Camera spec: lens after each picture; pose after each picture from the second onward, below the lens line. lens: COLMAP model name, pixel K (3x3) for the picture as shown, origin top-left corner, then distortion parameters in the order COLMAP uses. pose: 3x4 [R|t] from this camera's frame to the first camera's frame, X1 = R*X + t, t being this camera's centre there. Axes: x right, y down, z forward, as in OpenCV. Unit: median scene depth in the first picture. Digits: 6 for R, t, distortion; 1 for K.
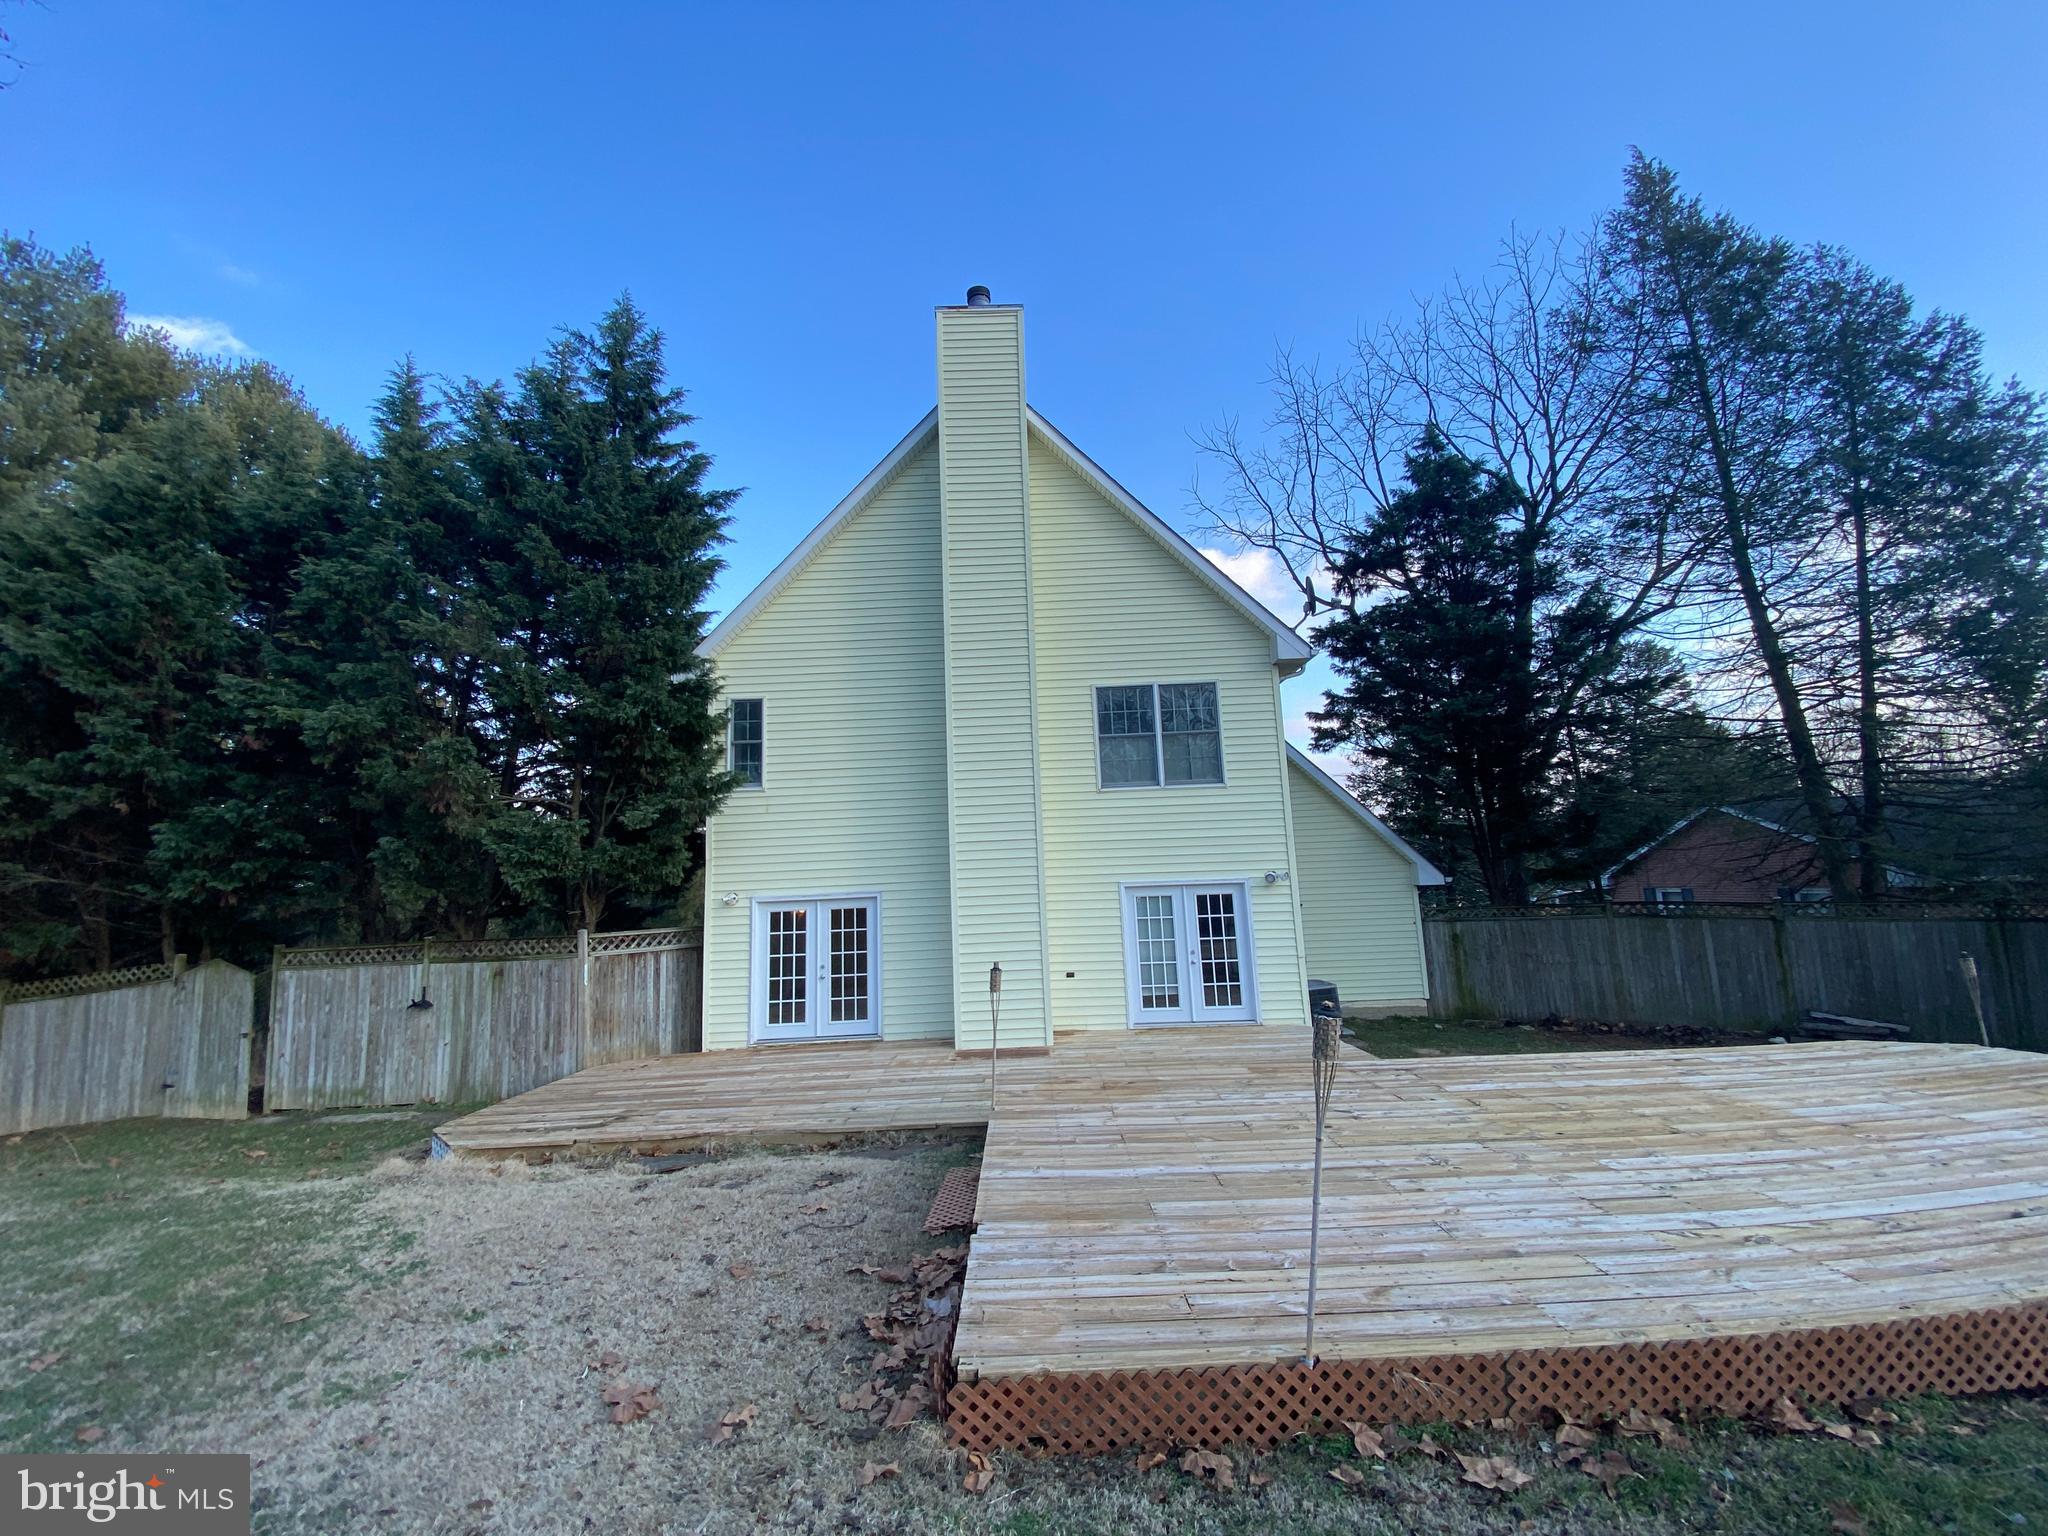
lens RADIAL K [[820.0, 0, 1015.2], [0, 820.0, 767.9], [0, 0, 1]] dist [0.002077, -0.012668]
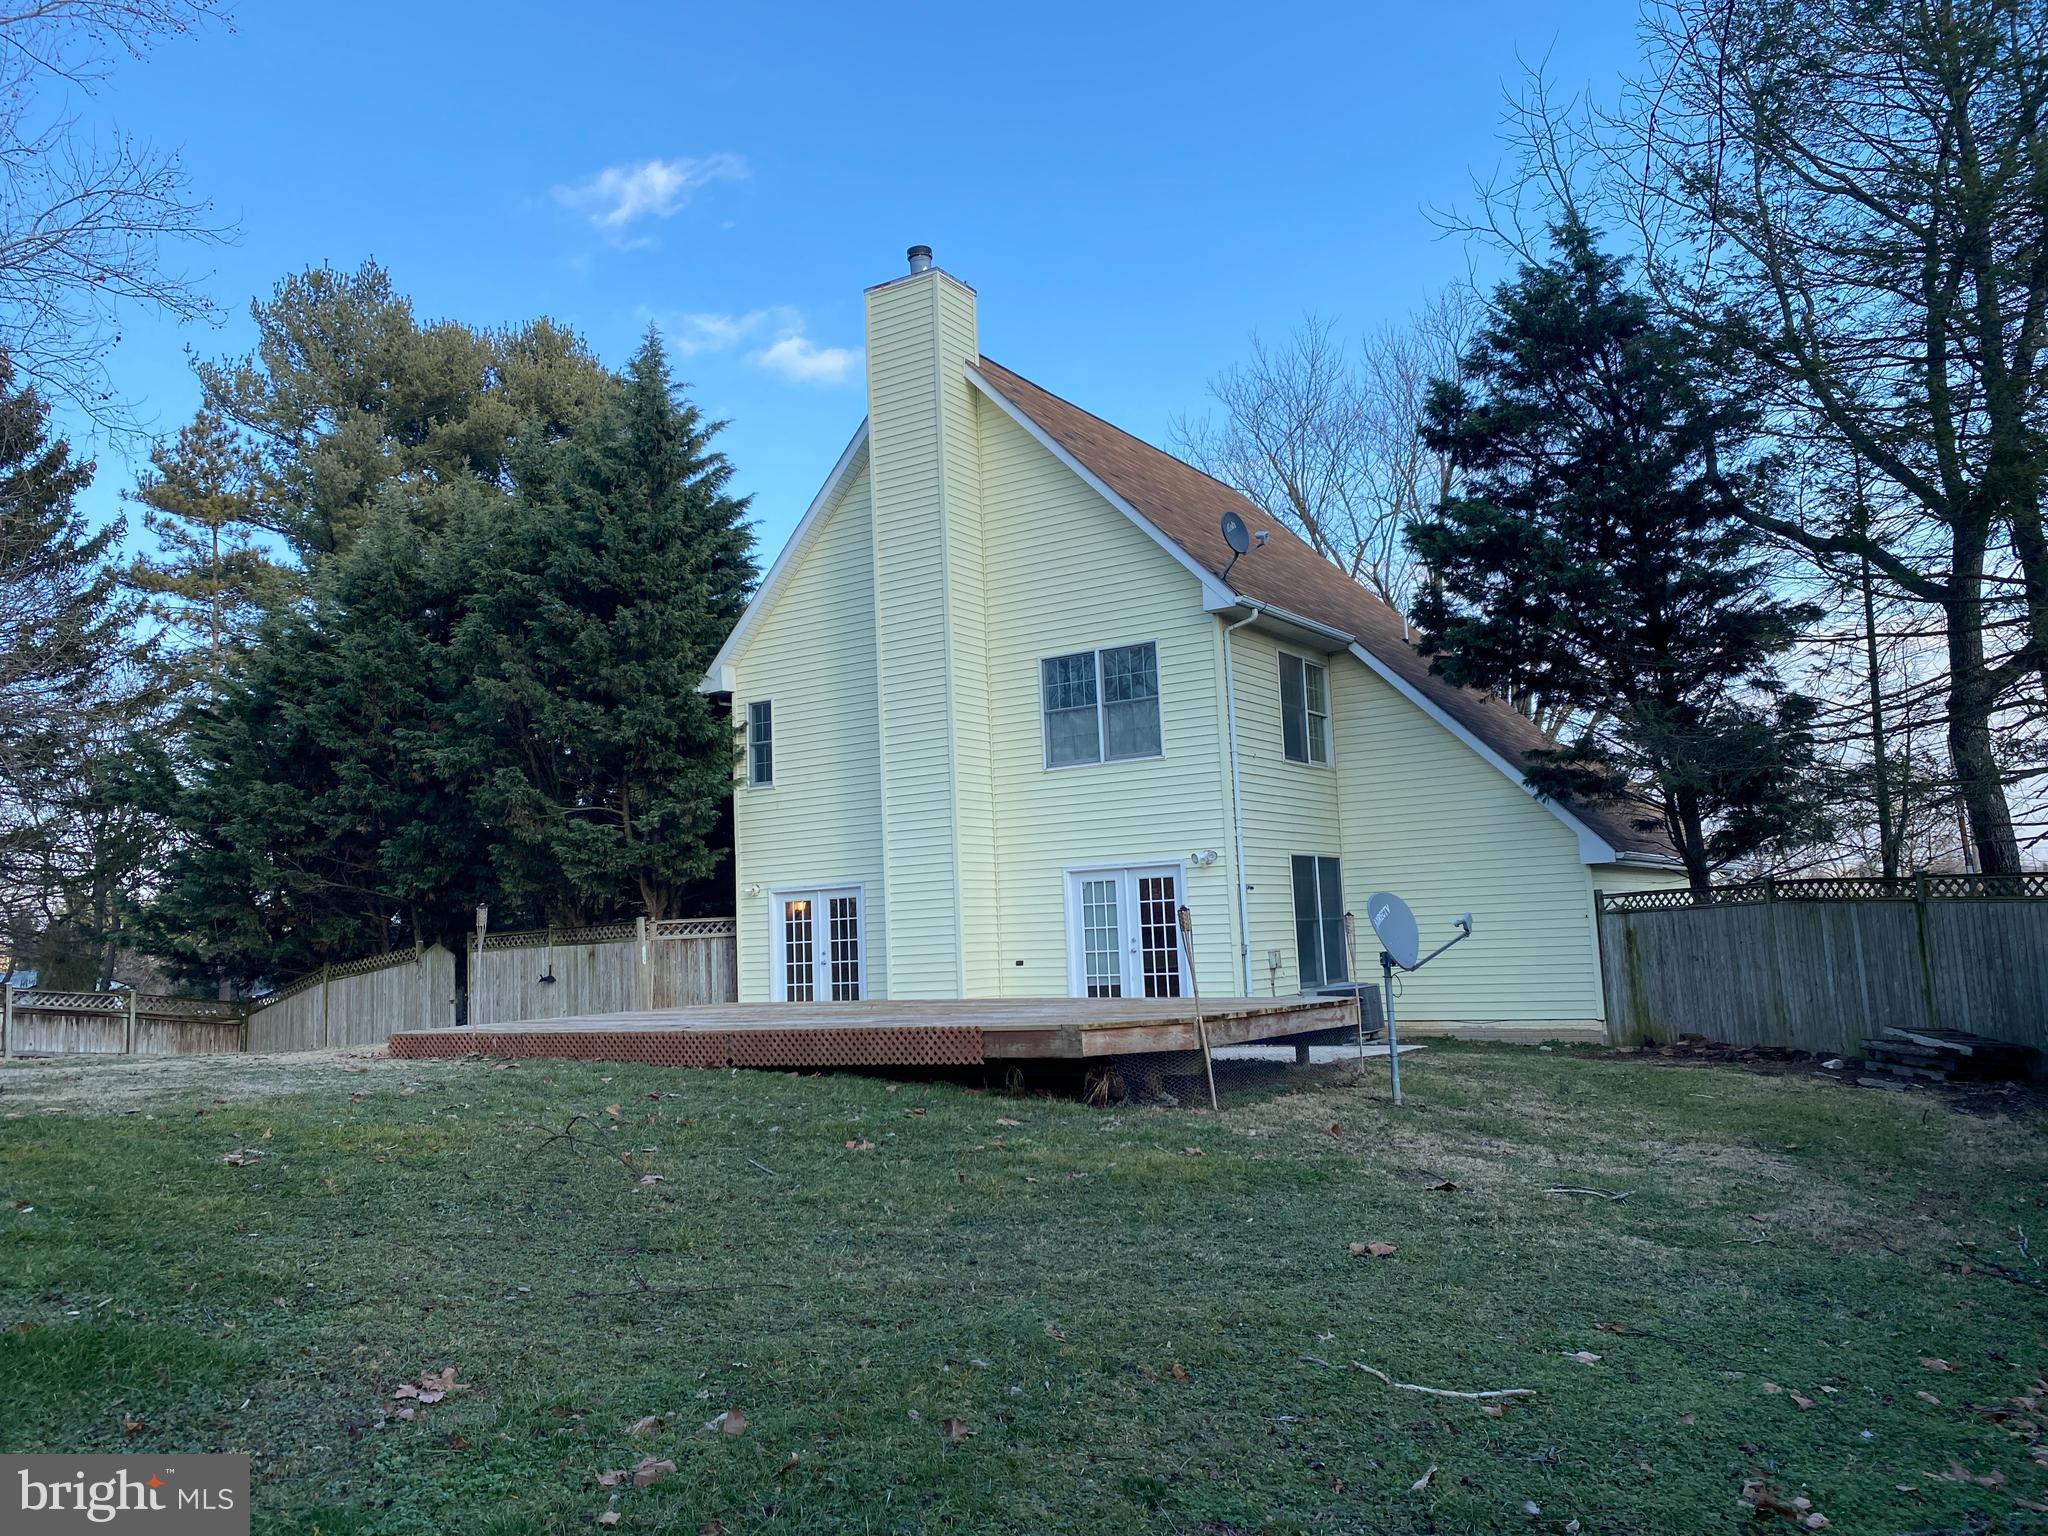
lens RADIAL K [[1515.2, 0, 1024.0], [0, 1515.2, 768.0], [0, 0, 1]] dist [0.010960, 0.001685]
pose [[0.847954, -0.056881, -0.527009, 1.017402], [0.086354, 0.995767, 0.031469, -0.032654], [0.522989, -0.072194, 0.849277, -0.497899]]
